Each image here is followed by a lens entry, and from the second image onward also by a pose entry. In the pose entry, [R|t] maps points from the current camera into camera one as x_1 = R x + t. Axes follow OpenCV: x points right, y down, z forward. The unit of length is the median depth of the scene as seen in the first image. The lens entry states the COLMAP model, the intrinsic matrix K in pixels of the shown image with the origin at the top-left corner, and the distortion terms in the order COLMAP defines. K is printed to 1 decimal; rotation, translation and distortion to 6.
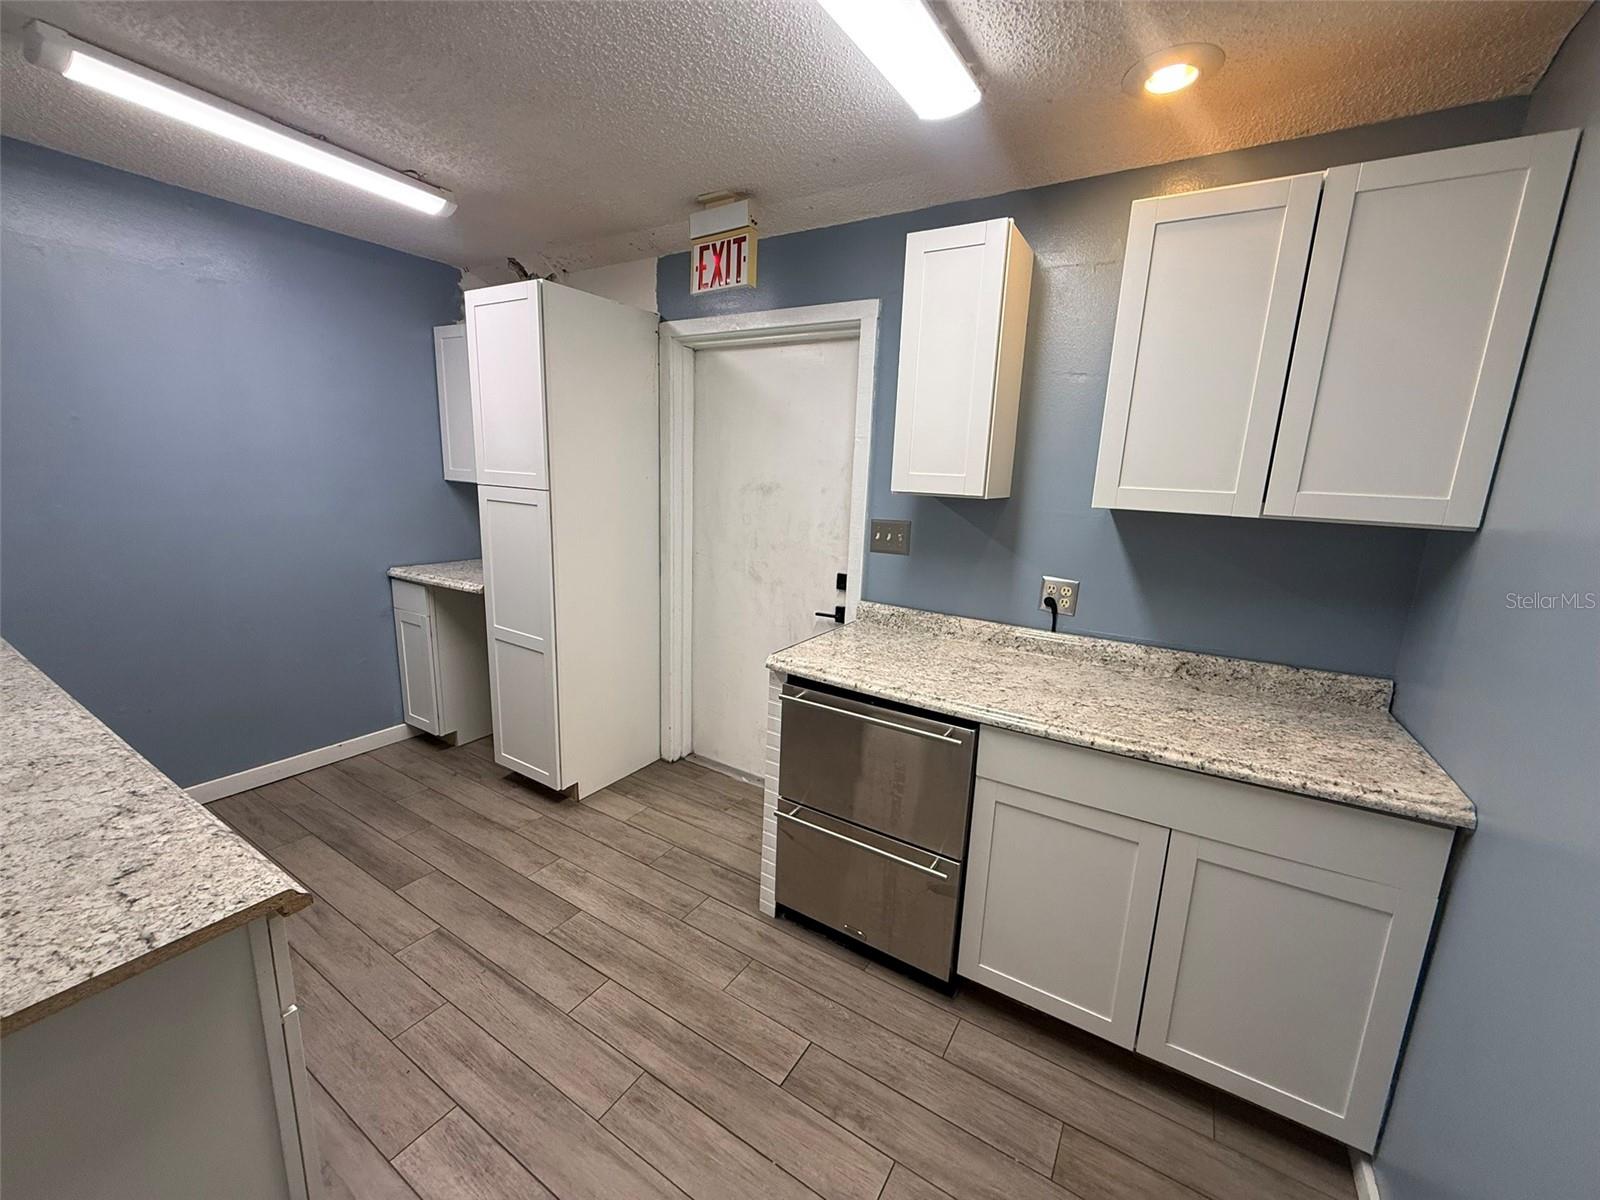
lens RADIAL K [[640.2, 0, 805.1], [0, 640.2, 594.8], [0, 0, 1]] dist [-0.000389, 0.000607]
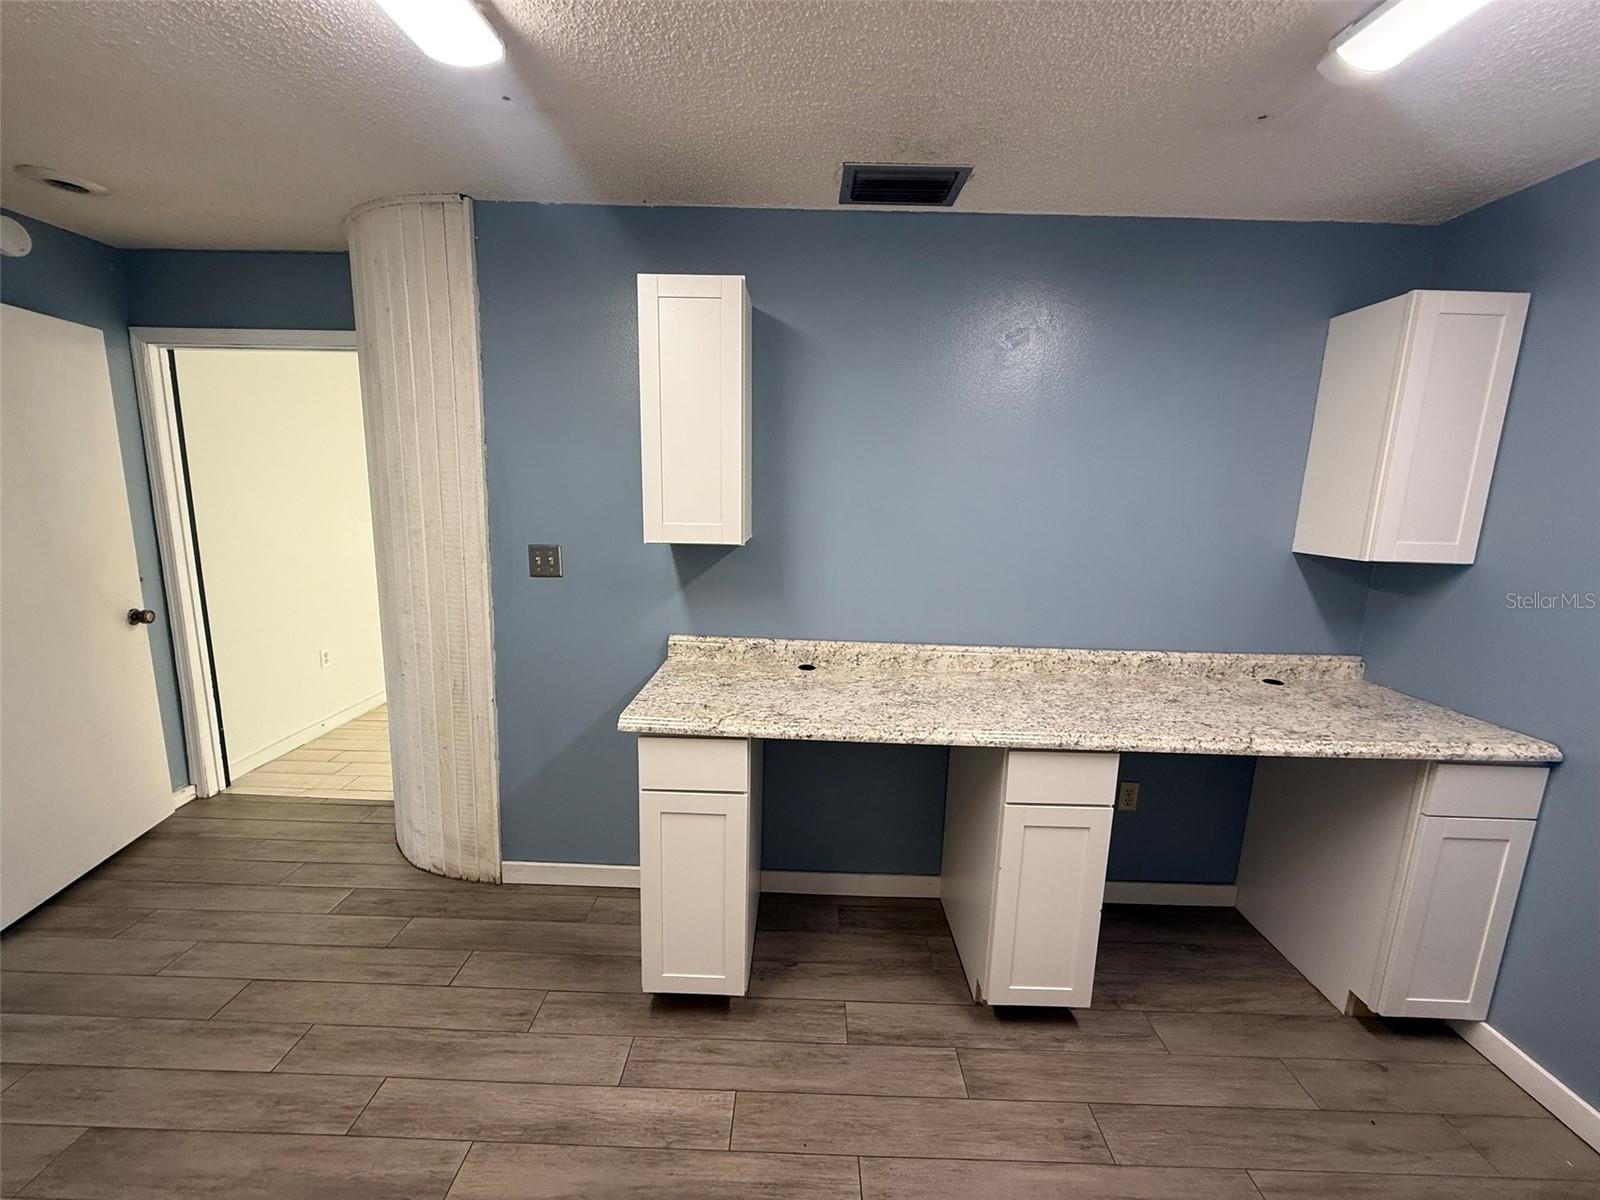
lens RADIAL K [[640.2, 0, 803.4], [0, 640.2, 599.7], [0, 0, 1]] dist [-0.000389, 0.000607]
pose [[-0.854694, 0.024459, -0.518555, 0.989420], [-0.169892, 0.930706, 0.323919, -0.345008], [0.490545, 0.364950, -0.791314, 1.788114]]
